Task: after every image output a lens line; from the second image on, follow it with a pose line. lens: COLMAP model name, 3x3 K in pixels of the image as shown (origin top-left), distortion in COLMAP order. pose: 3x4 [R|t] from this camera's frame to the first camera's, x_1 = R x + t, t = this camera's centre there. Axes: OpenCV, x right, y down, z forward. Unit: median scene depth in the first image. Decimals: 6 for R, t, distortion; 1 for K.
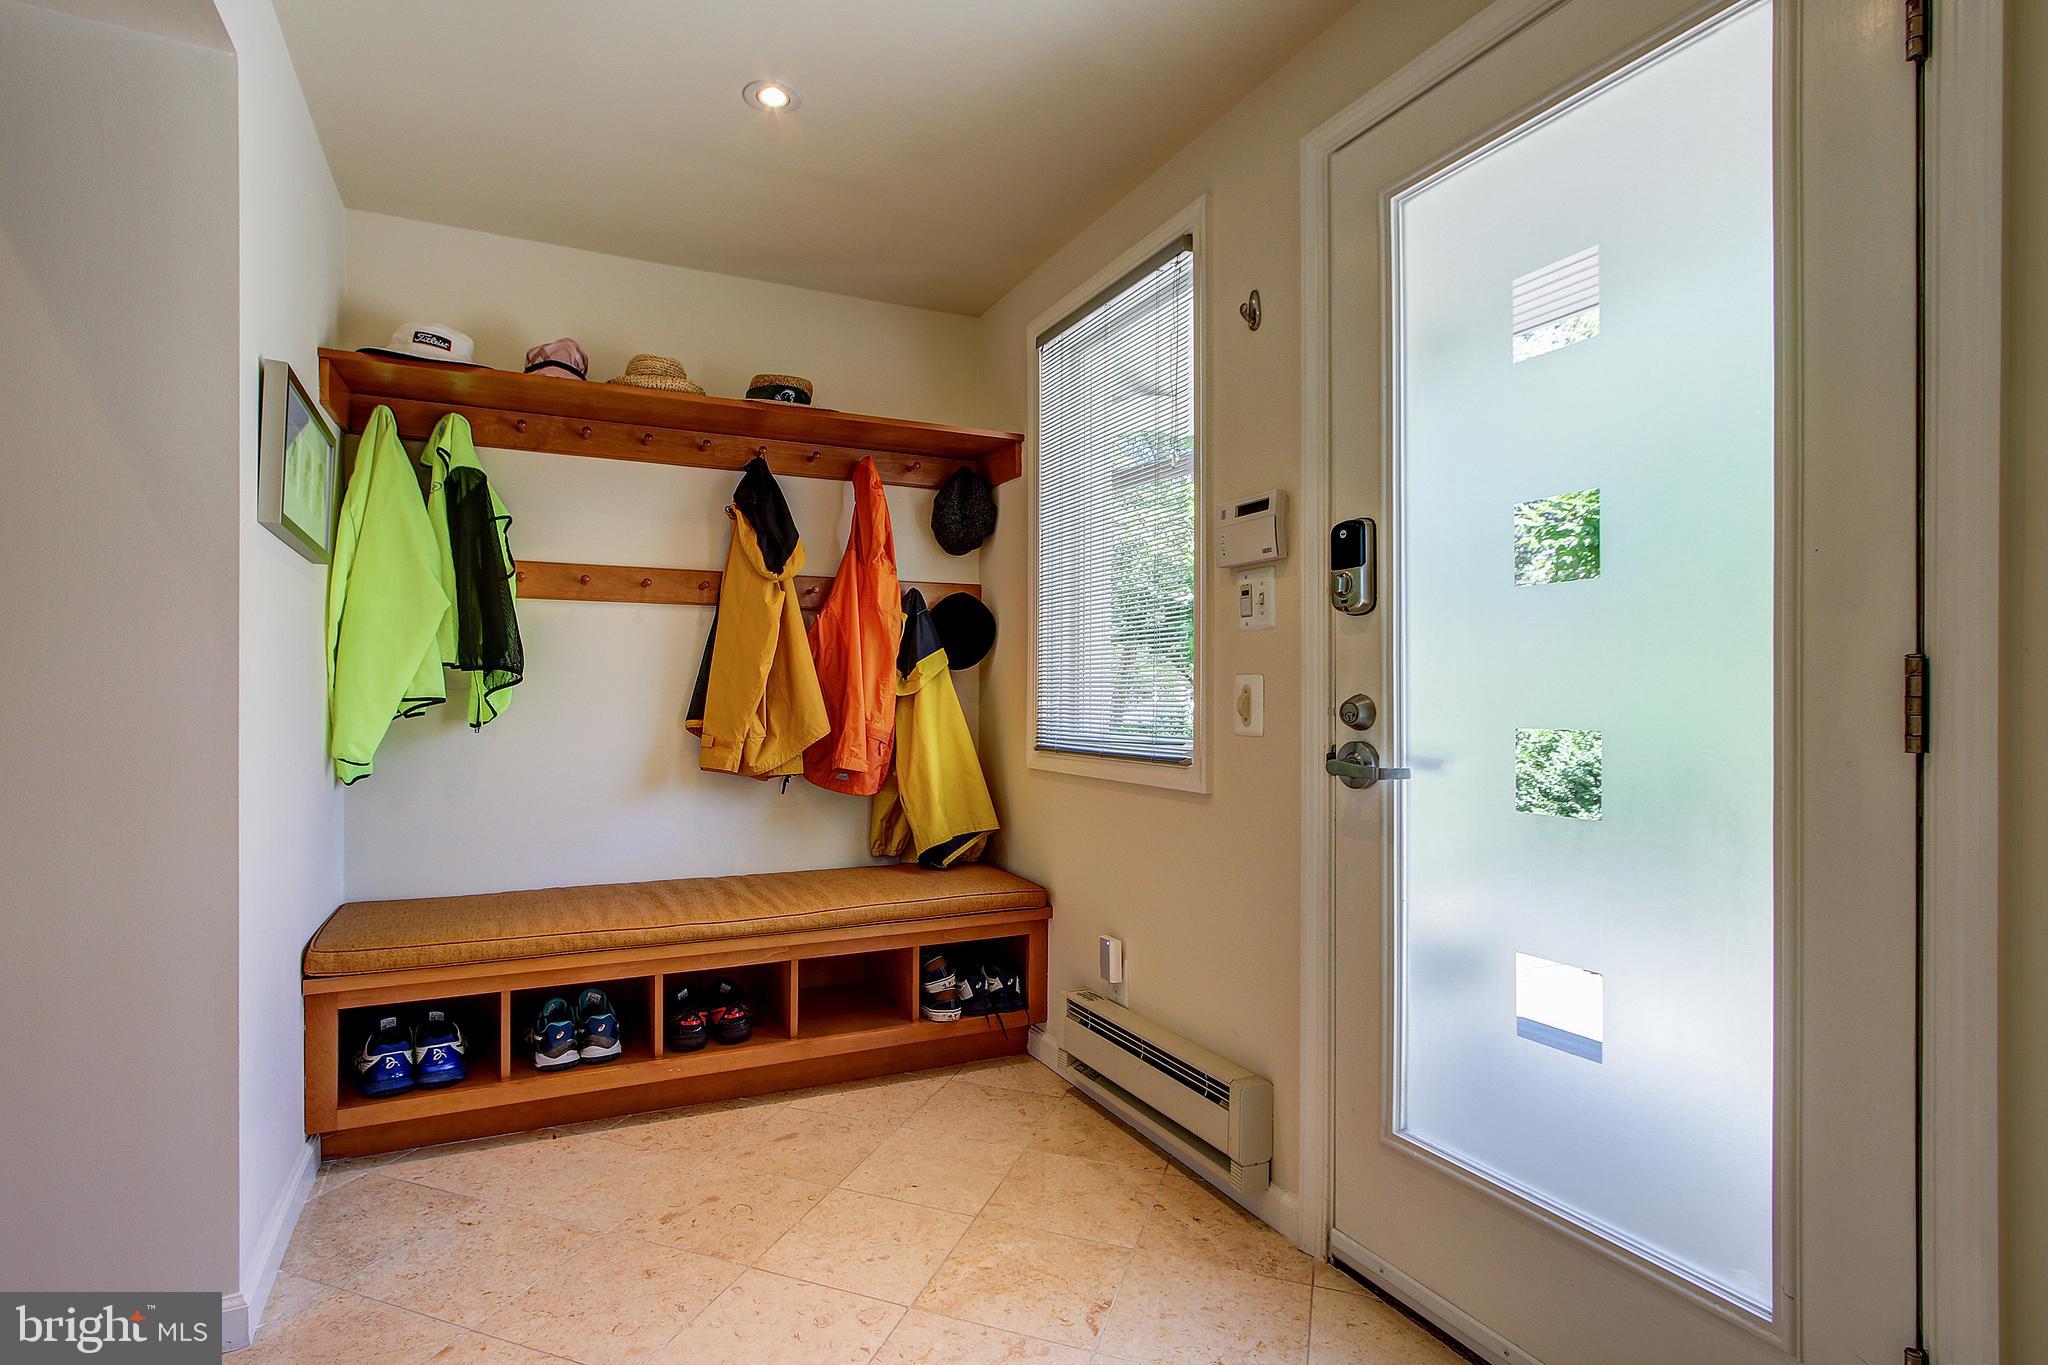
lens RADIAL K [[949.9, 0, 1023.6], [0, 949.9, 697.1], [0, 0, 1]] dist [-0.009793, 0.000113]
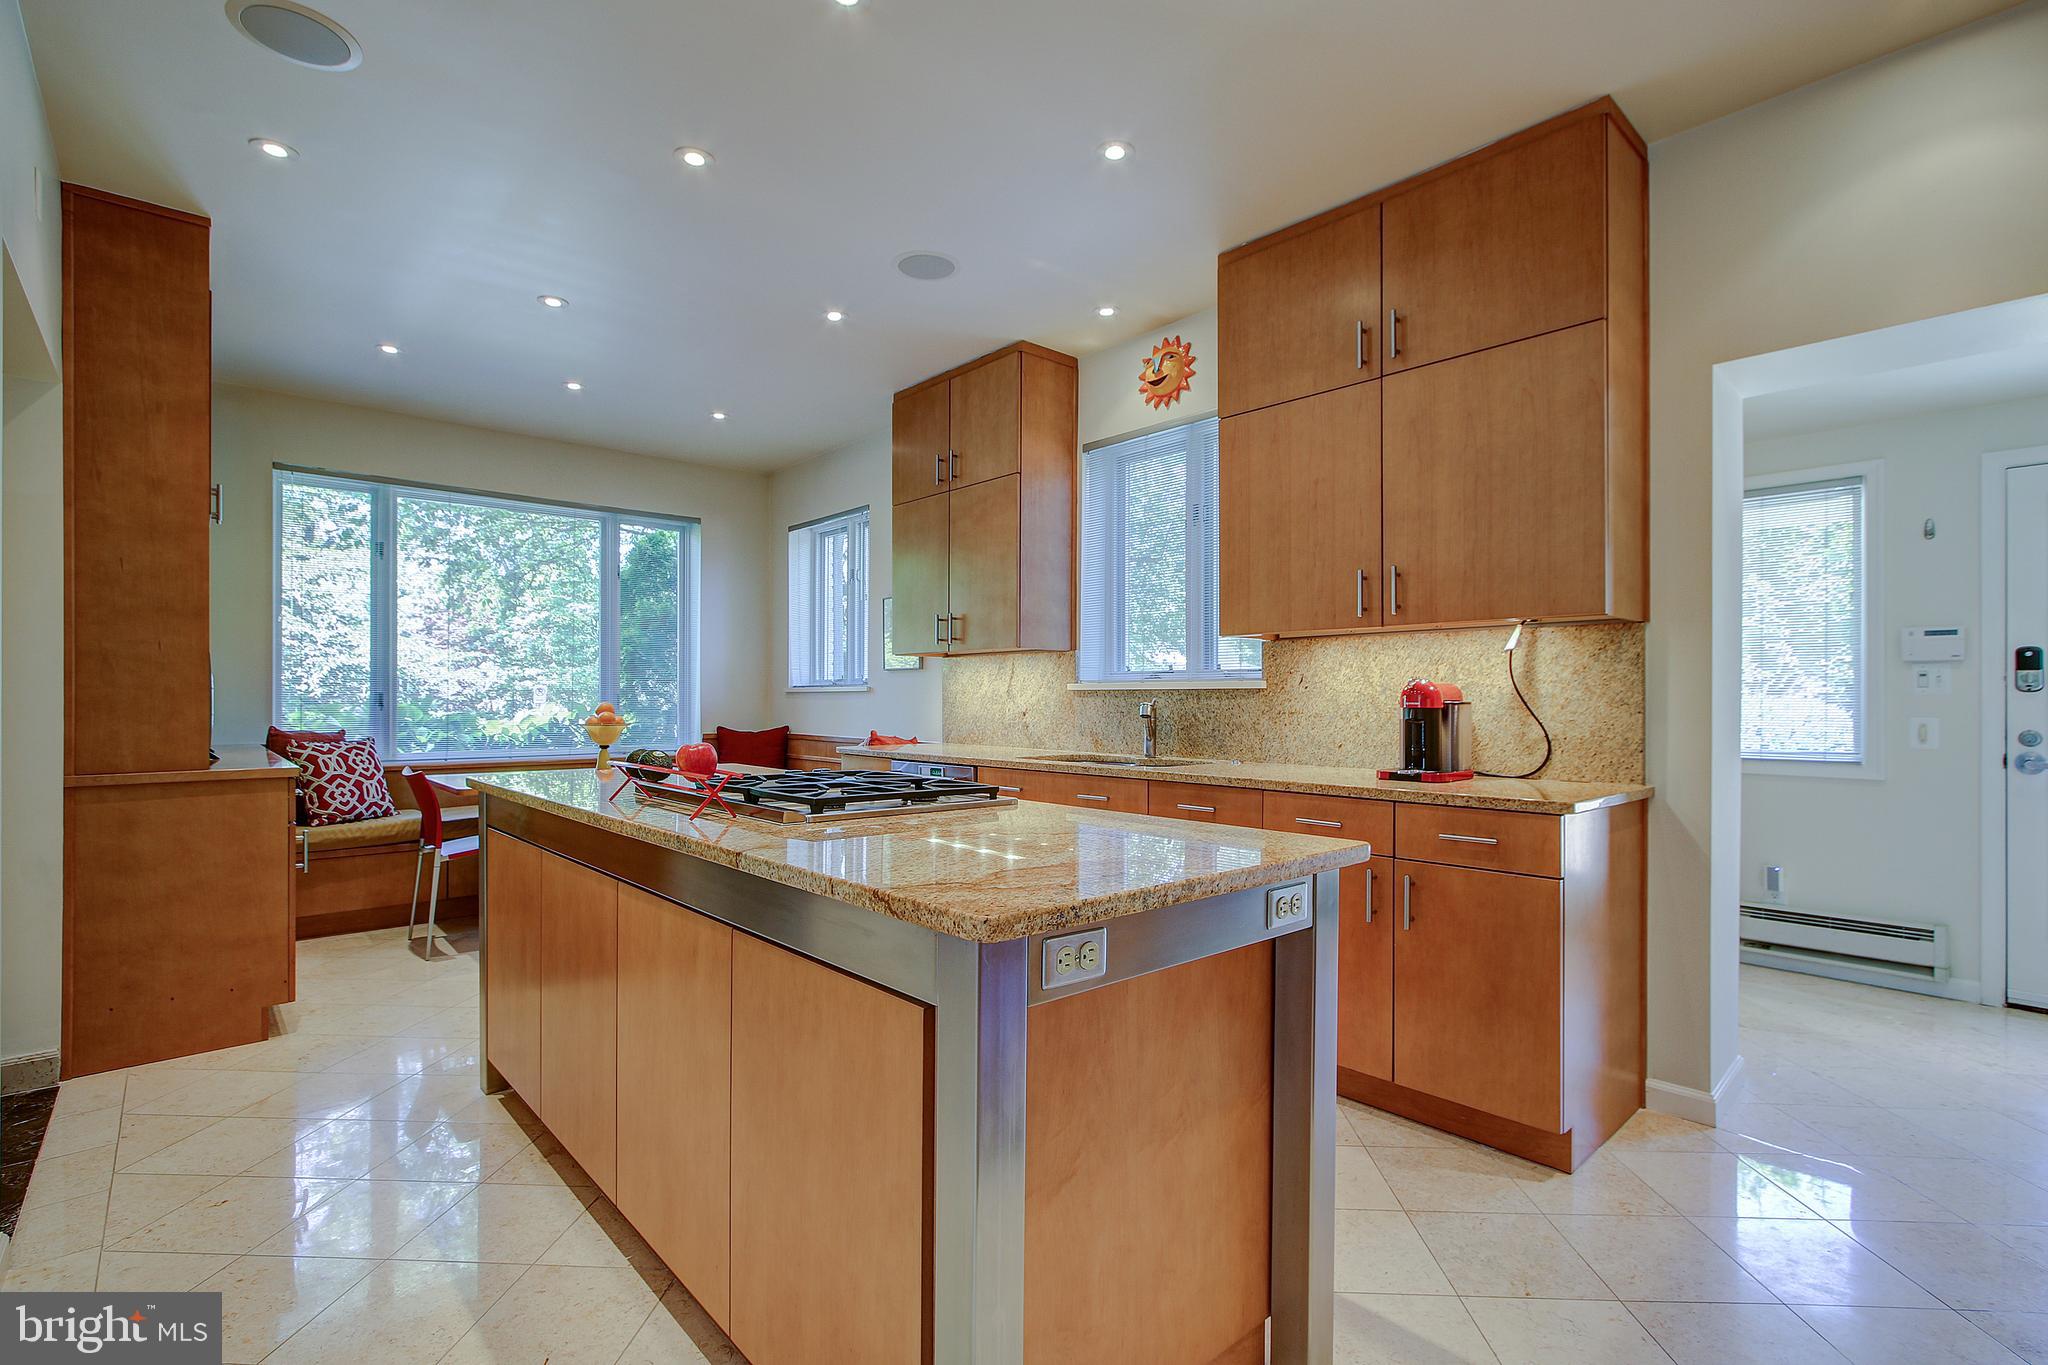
lens RADIAL K [[949.9, 0, 1023.8], [0, 949.9, 689.6], [0, 0, 1]] dist [-0.009793, 0.000113]
pose [[0.951833, 0.001746, 0.306611, -2.122031], [-0.001243, 0.999998, -0.001836, -0.074937], [-0.306614, 0.001366, 0.951833, -0.266564]]
